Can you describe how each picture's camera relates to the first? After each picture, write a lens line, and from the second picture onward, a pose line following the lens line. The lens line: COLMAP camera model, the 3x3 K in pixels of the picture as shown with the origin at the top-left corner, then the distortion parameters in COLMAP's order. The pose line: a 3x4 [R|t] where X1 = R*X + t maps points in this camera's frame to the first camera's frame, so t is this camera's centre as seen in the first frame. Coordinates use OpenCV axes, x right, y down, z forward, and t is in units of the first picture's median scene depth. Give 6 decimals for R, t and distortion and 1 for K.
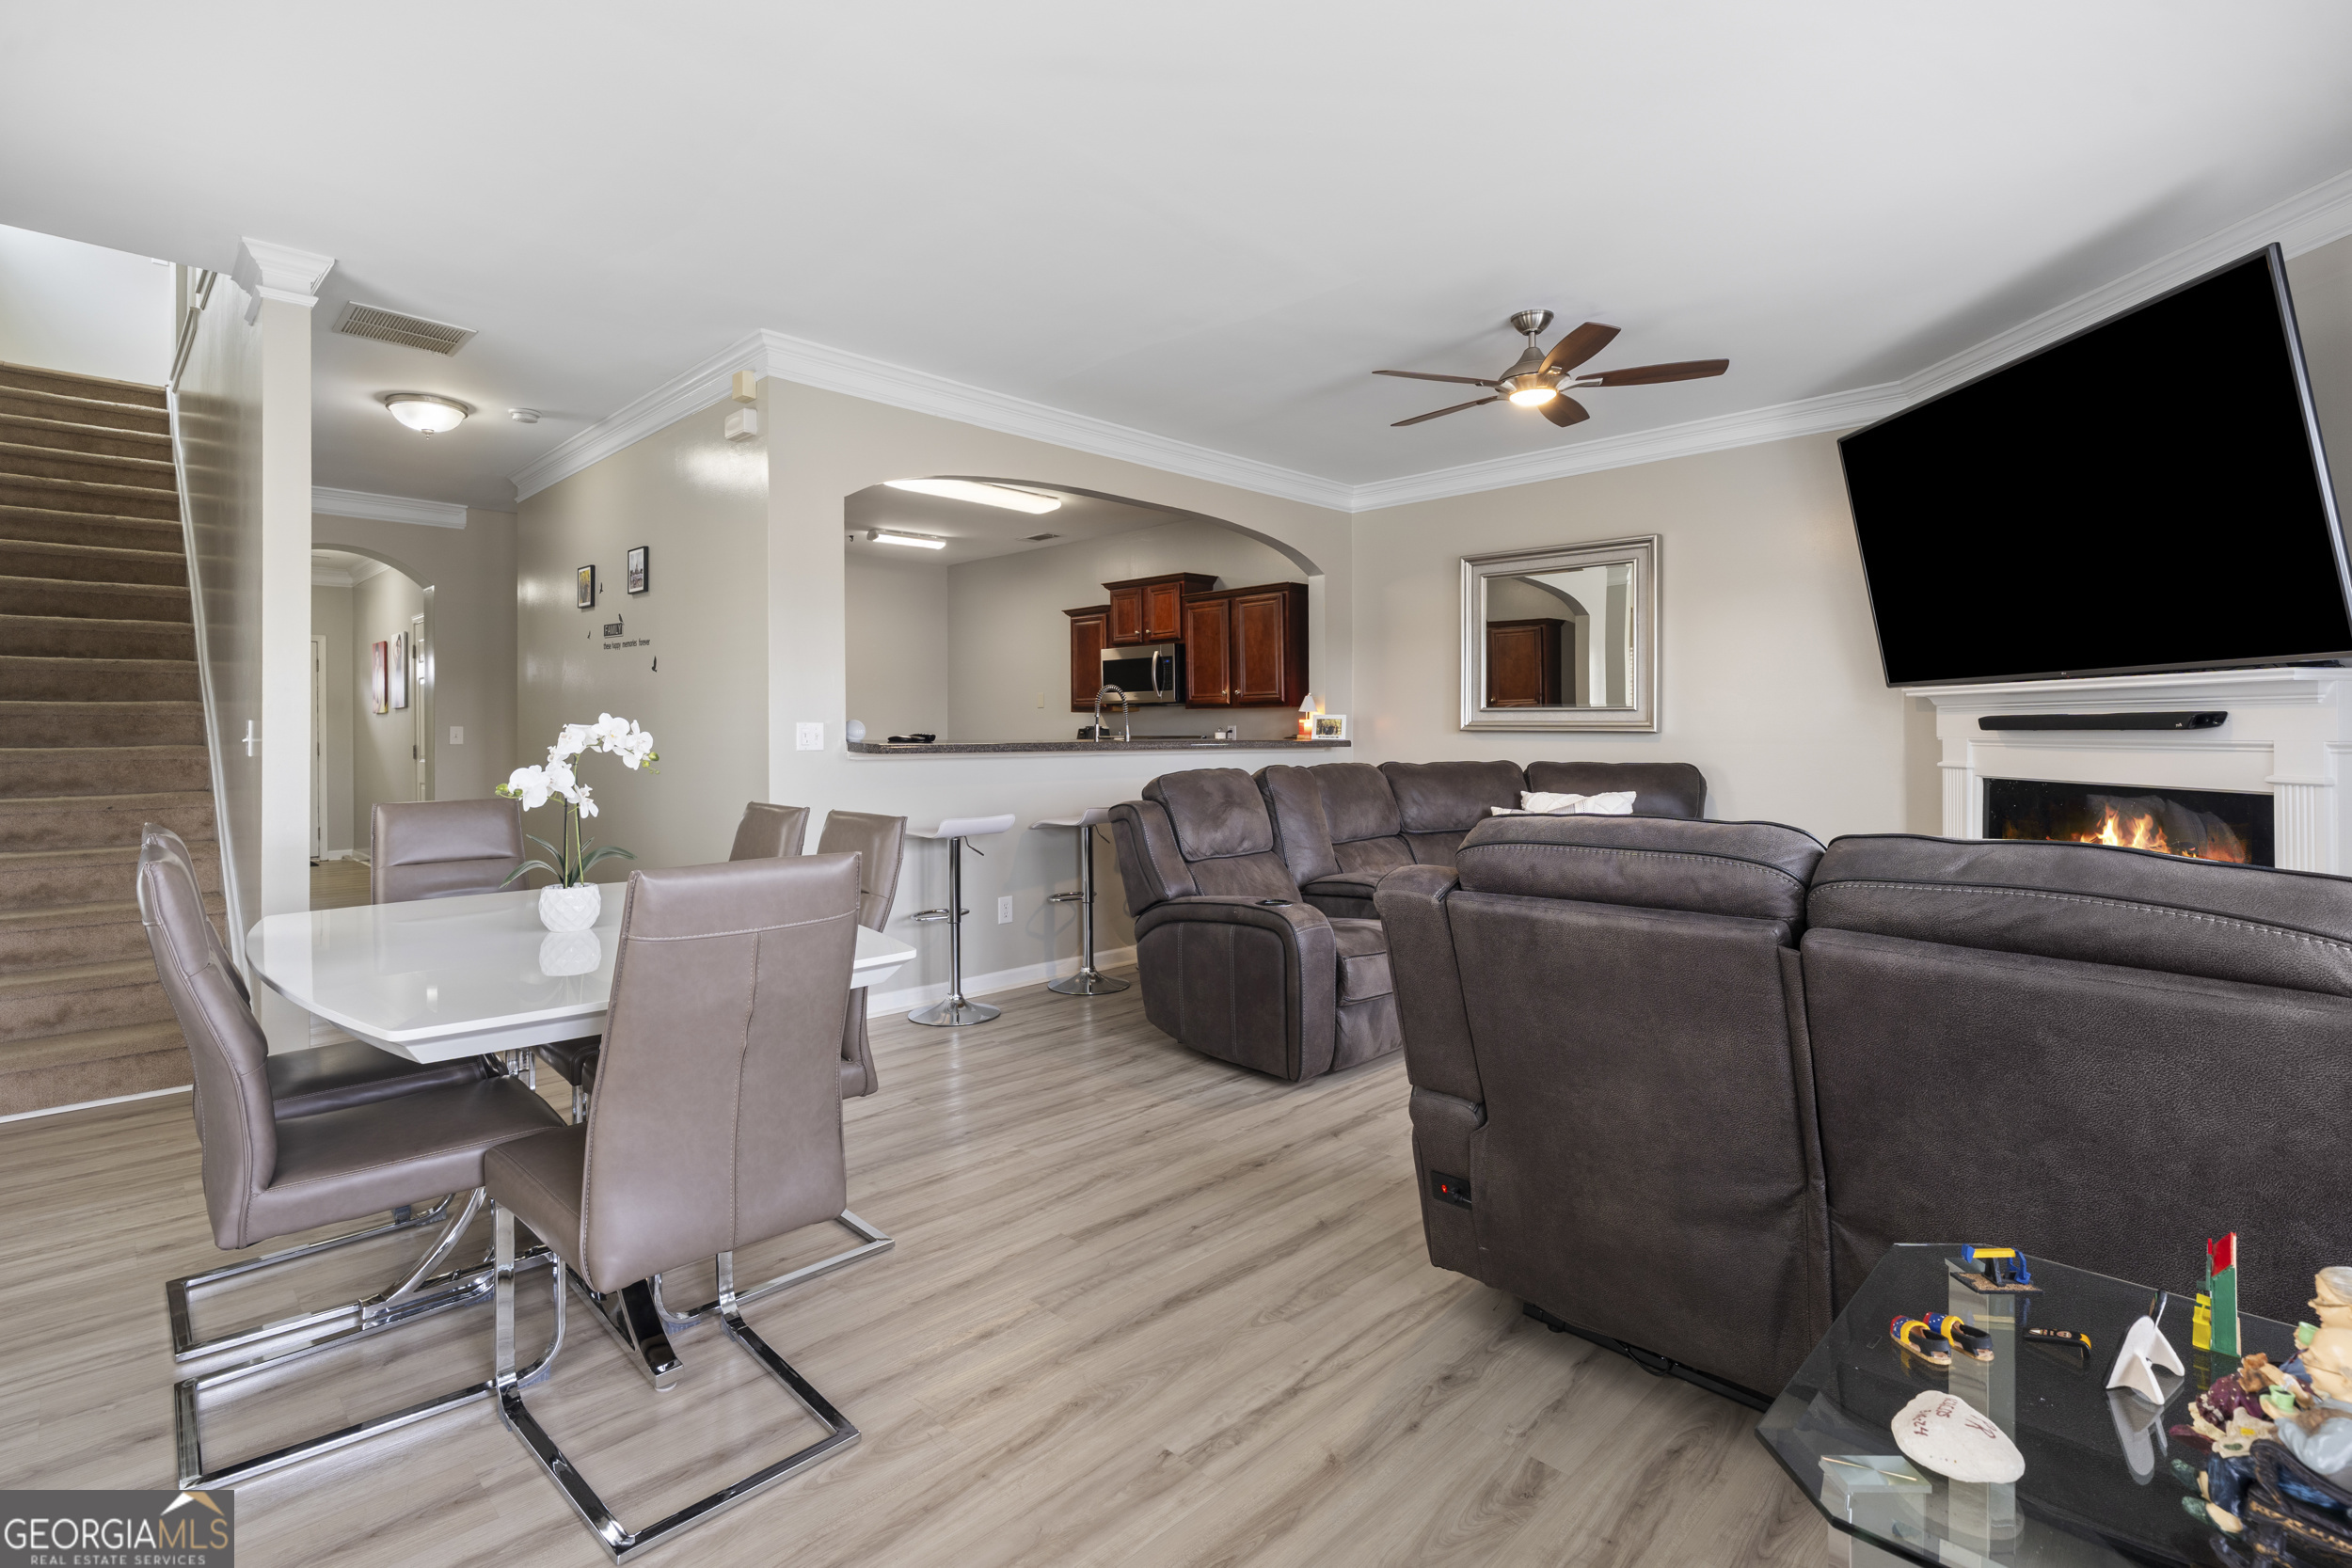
lens RADIAL K [[1116.7, 0, 1174.4], [0, 1116.7, 739.5], [0, 0, 1]] dist [-0.000475, 0.000008]
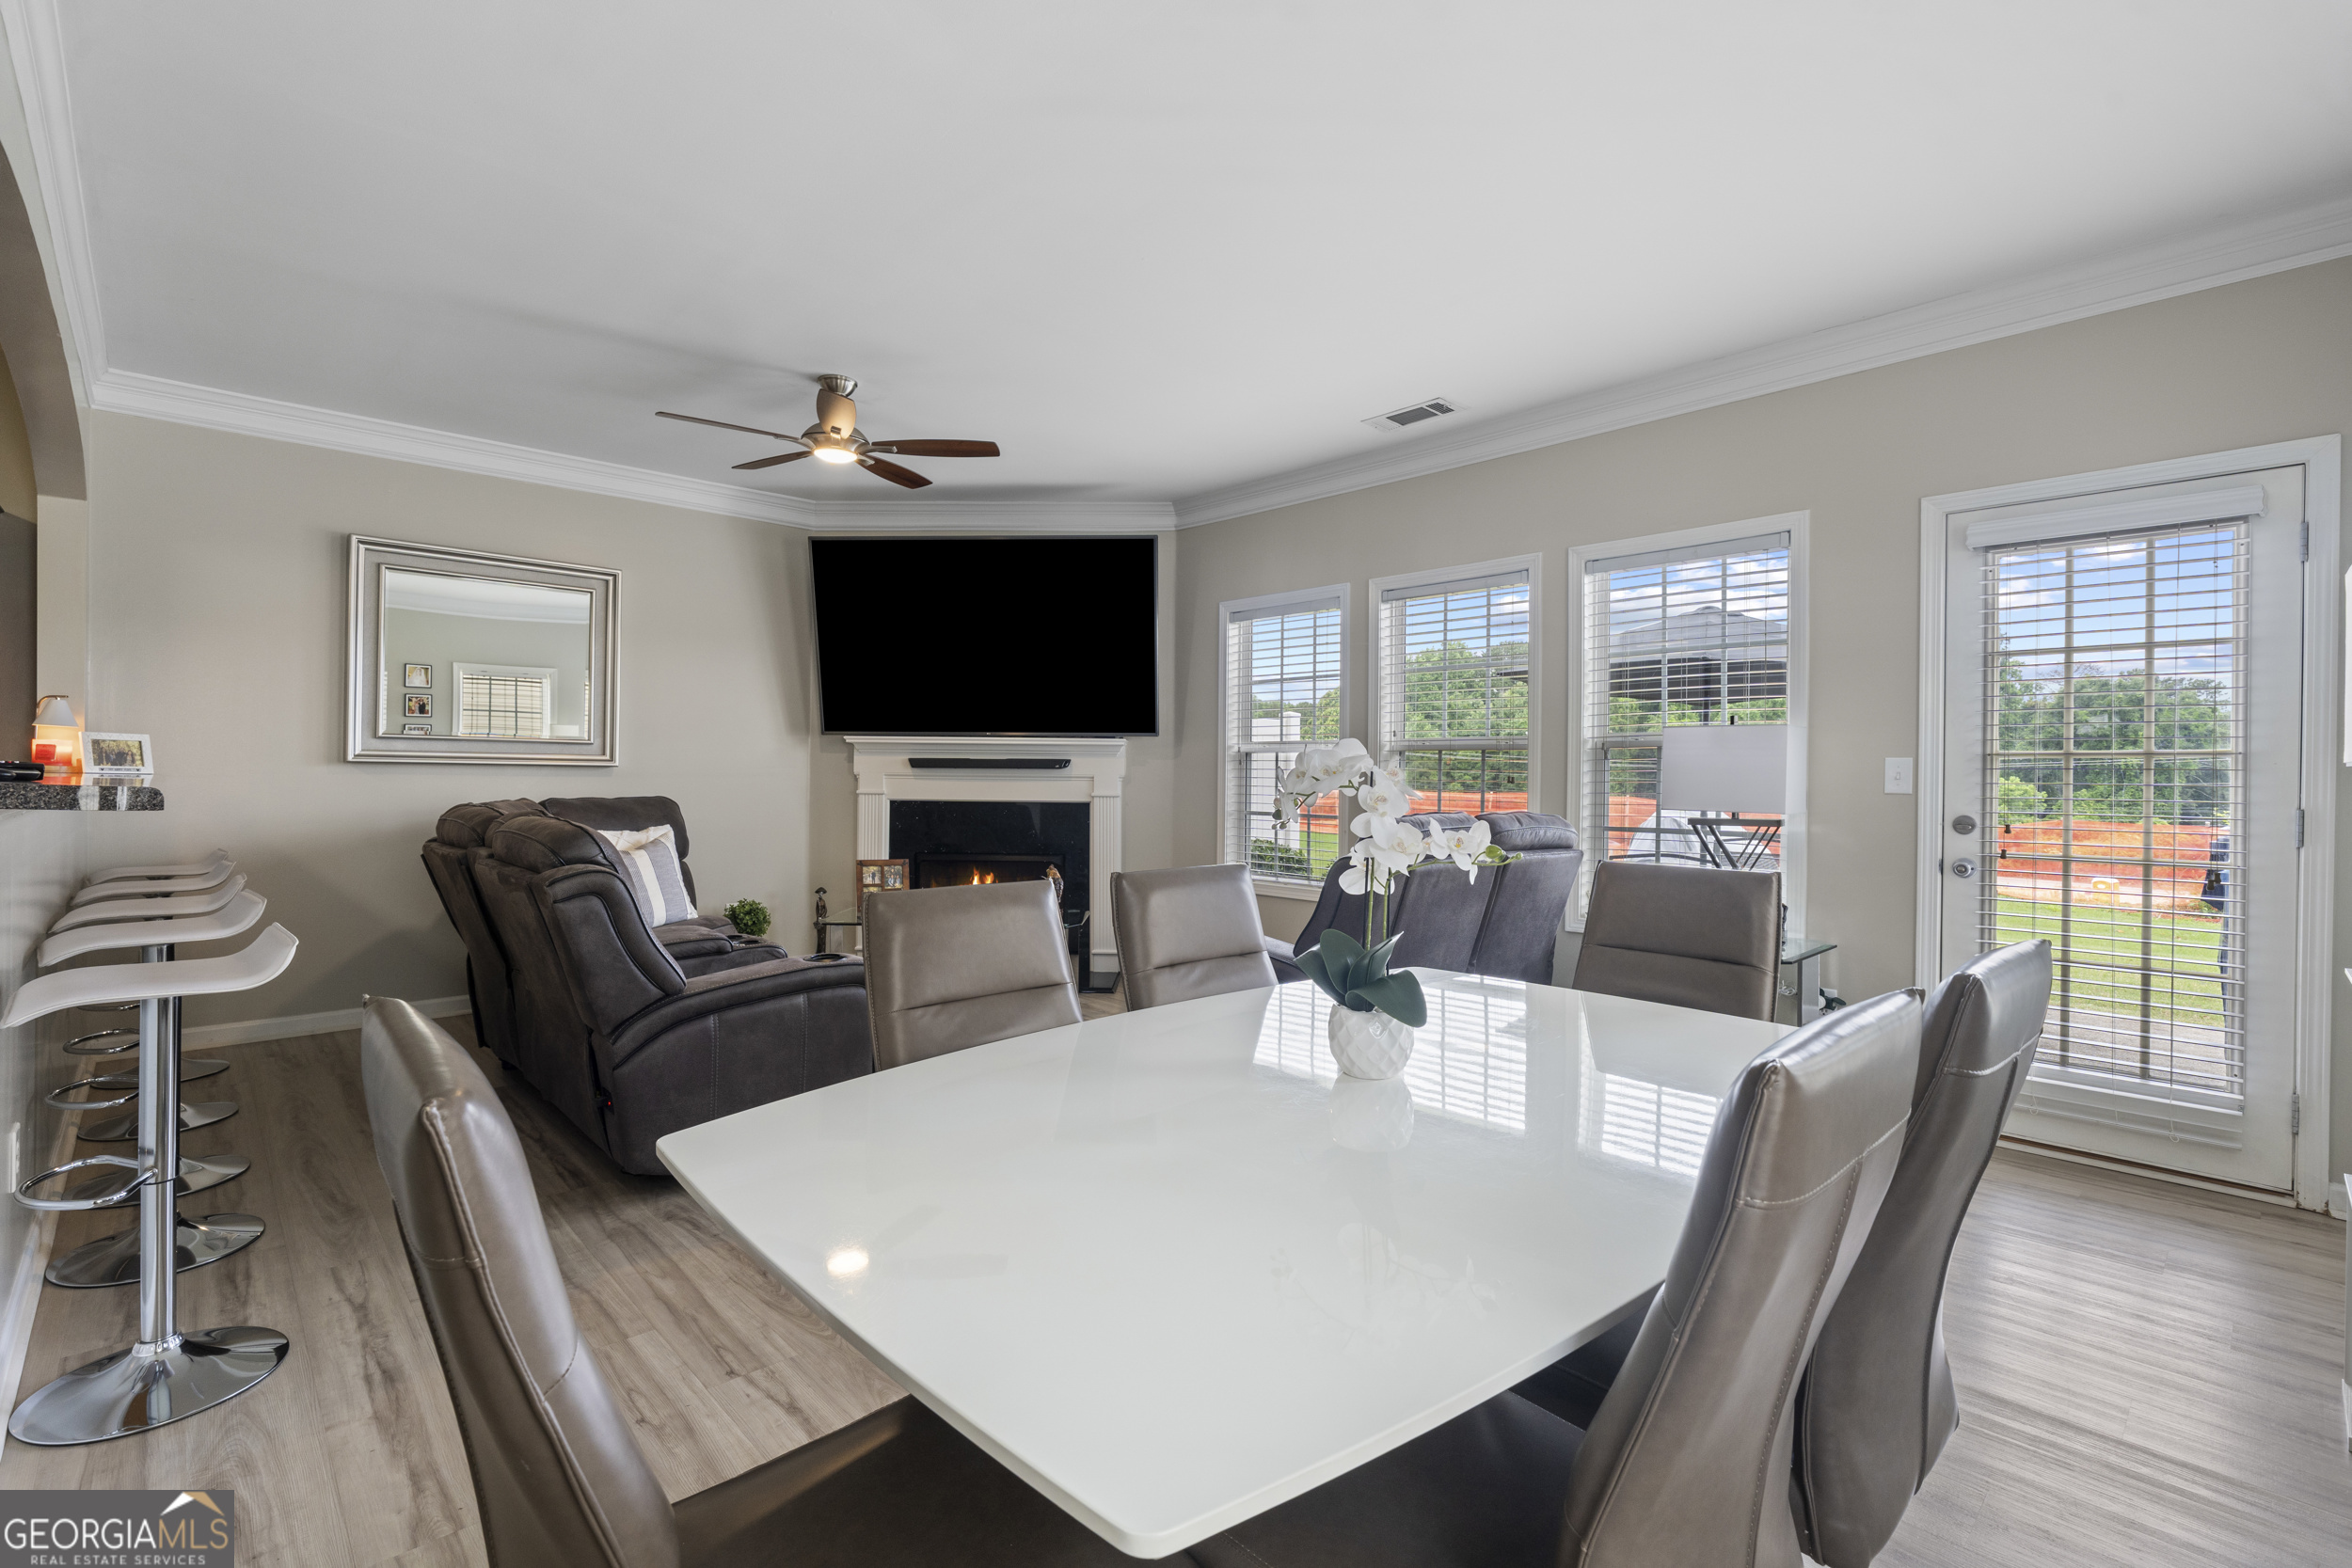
lens RADIAL K [[1055.5, 0, 1162.1], [0, 1055.5, 770.3], [0, 0, 1]] dist [-0.002110, 0.000328]
pose [[0.036159, 0.002731, 0.999342, -0.561922], [-0.002725, 0.999993, -0.002635, -0.001482], [-0.999342, -0.002628, 0.036166, 0.532373]]
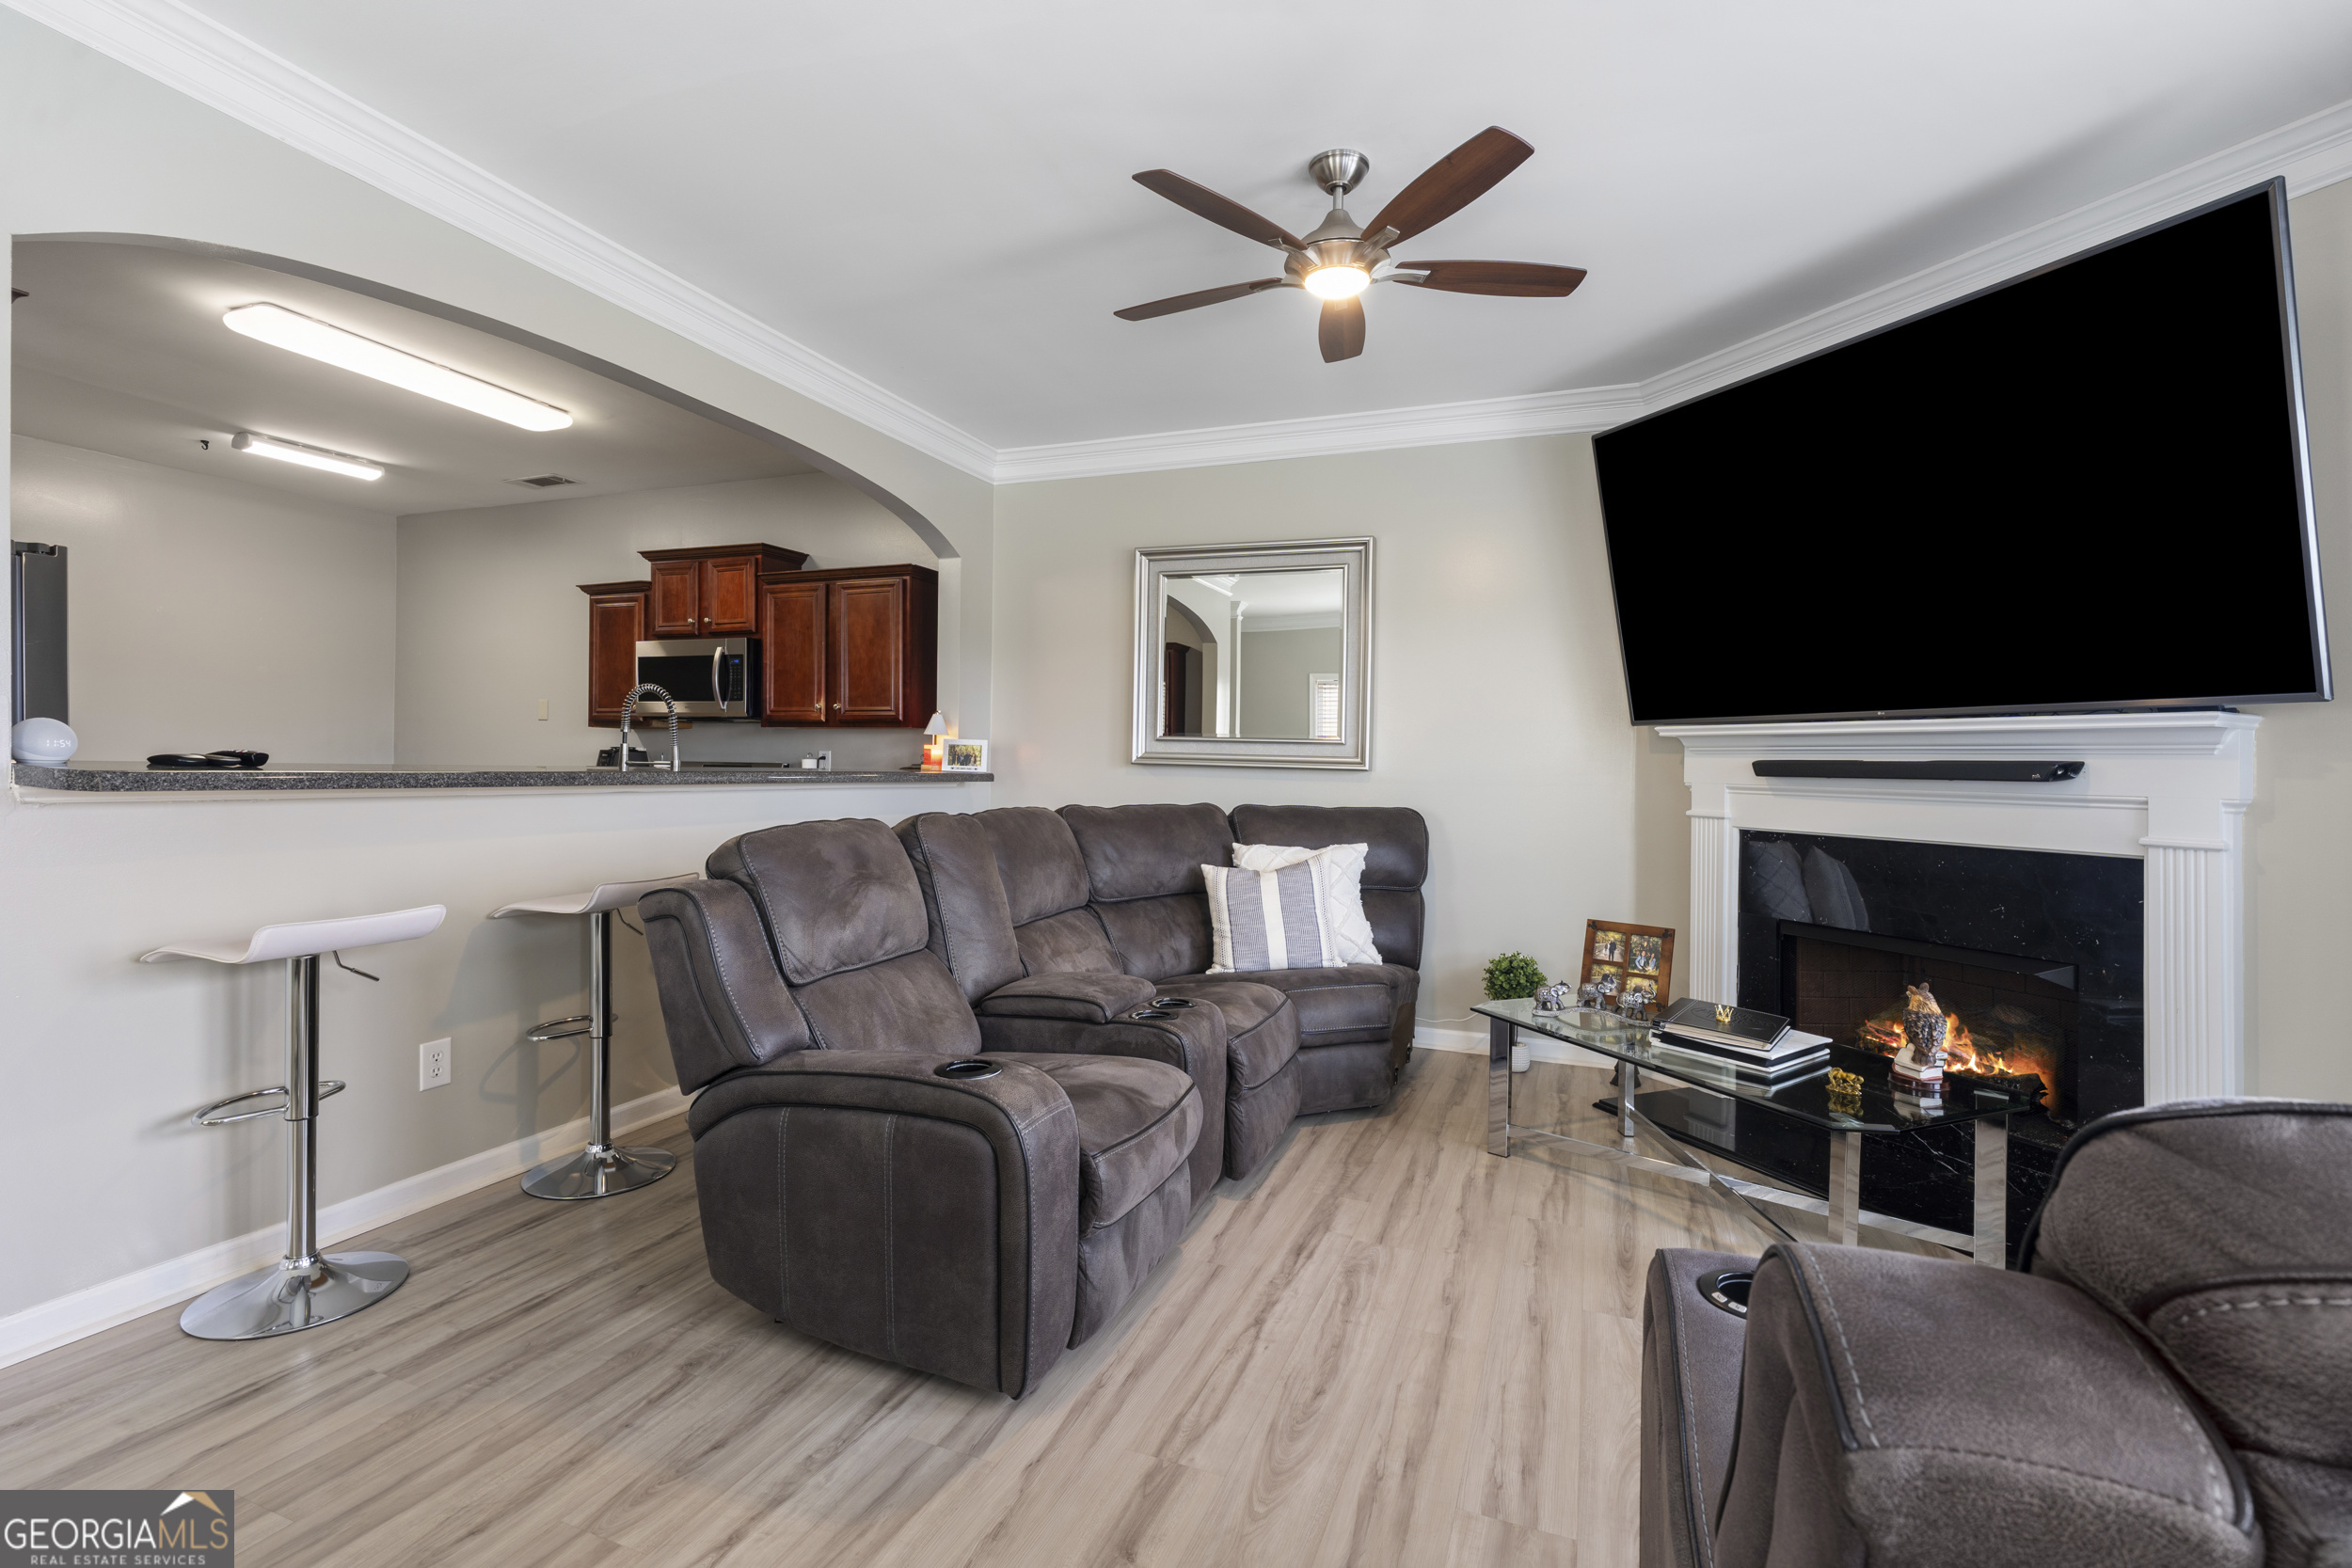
lens RADIAL K [[1054.7, 0, 1182.5], [0, 1054.7, 779.7], [0, 0, 1]] dist [-0.000362, 0.000441]
pose [[0.917096, 0.013414, 0.398442, -0.018470], [-0.017700, 0.999818, 0.007080, -0.002894], [-0.398274, -0.013545, 0.917166, 0.360160]]
